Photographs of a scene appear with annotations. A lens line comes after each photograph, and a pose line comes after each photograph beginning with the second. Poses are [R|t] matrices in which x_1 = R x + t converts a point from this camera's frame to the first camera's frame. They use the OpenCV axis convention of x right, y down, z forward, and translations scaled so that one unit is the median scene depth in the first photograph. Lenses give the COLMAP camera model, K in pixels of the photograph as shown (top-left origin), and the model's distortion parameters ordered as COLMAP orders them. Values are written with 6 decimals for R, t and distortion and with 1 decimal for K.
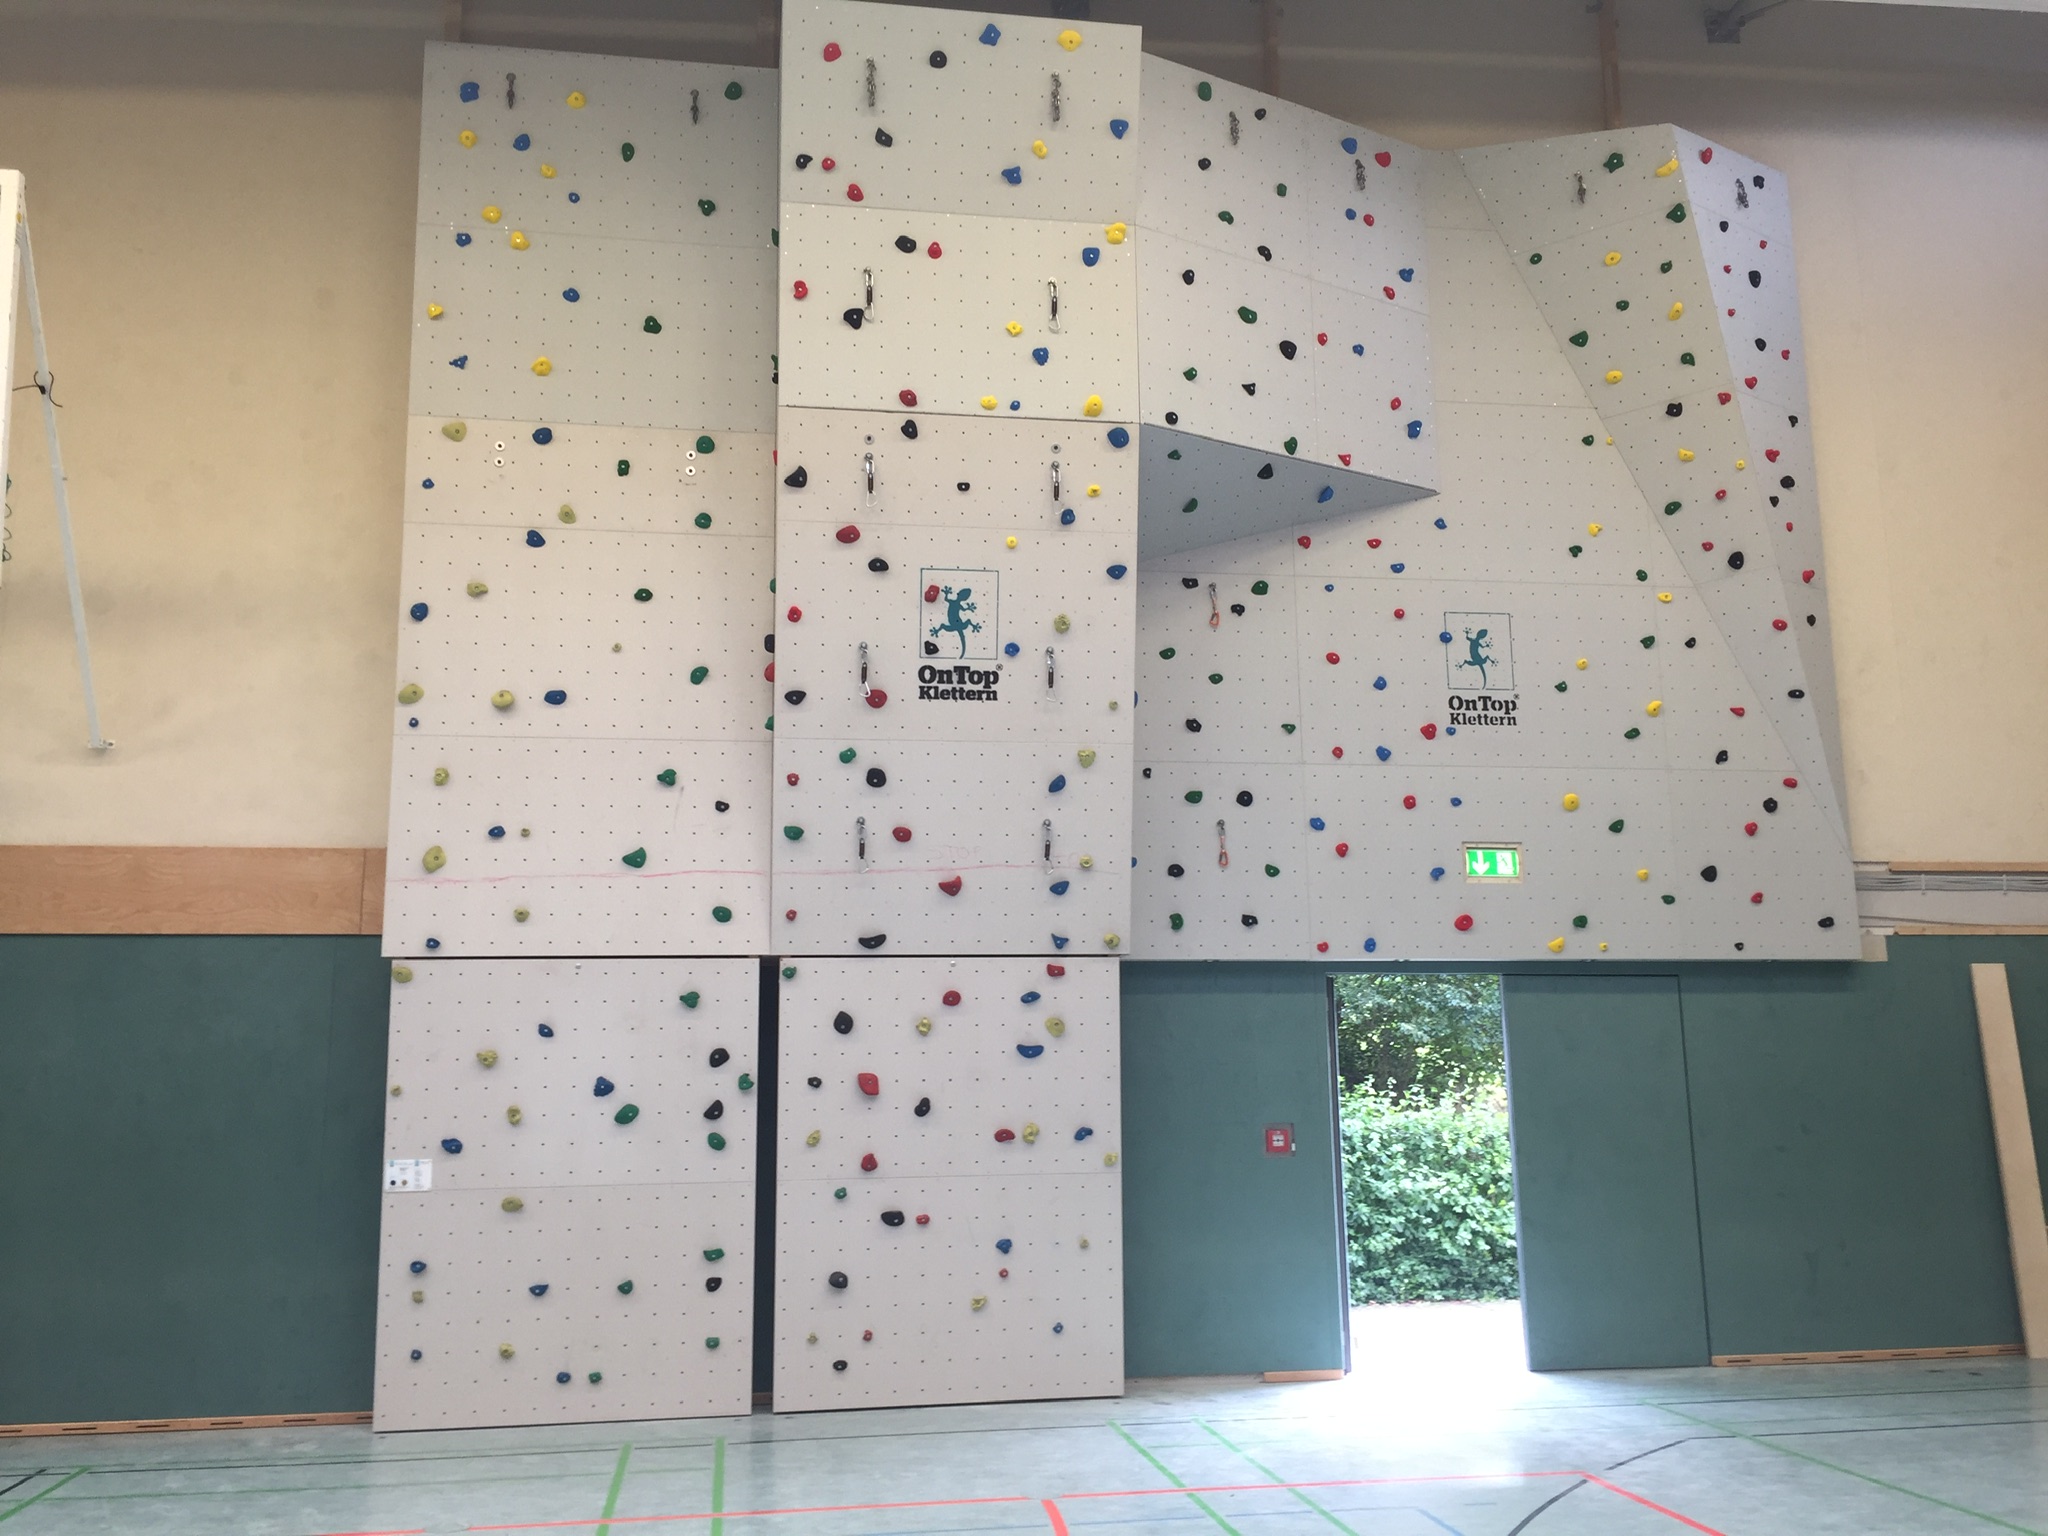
lens RADIAL K [[1744.6, 0, 1024.5], [0, 1744.6, 769.9], [0, 0, 1]] dist [0.069748, -0.055998]
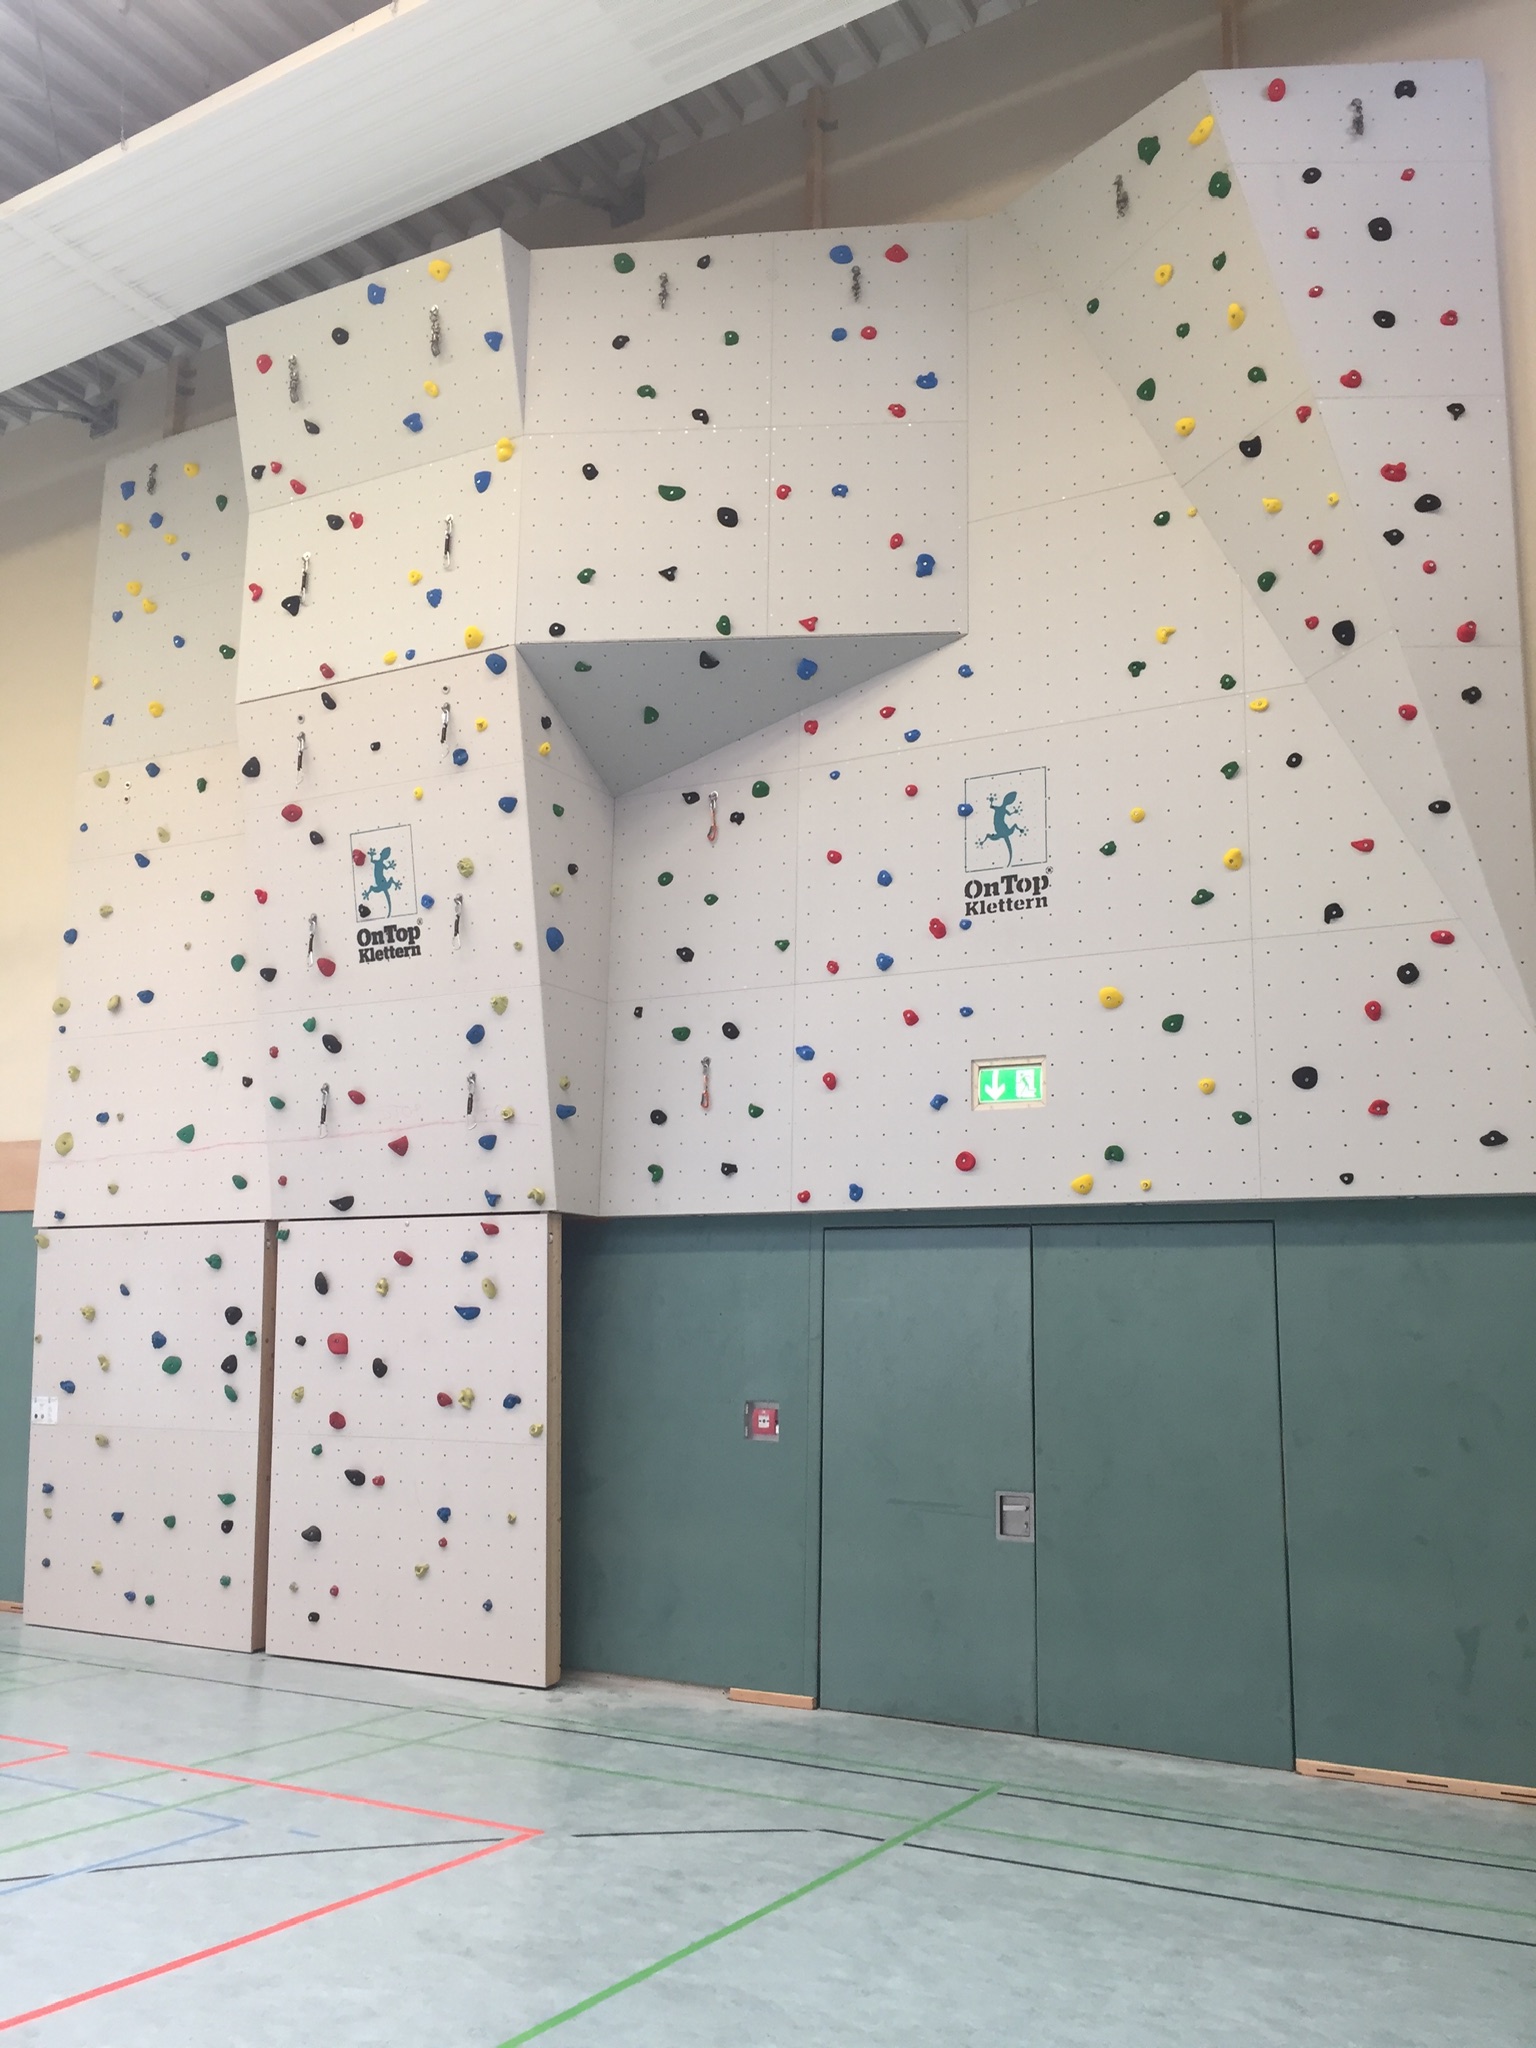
lens RADIAL K [[1744.6, 0, 766.7], [0, 1744.6, 1023.6], [0, 0, 1]] dist [0.069748, -0.055998]
pose [[0.784871, -0.088691, -0.613280, 0.722893], [0.079669, 0.995933, -0.042068, 0.054539], [0.614517, -0.015841, 0.788745, 0.334849]]
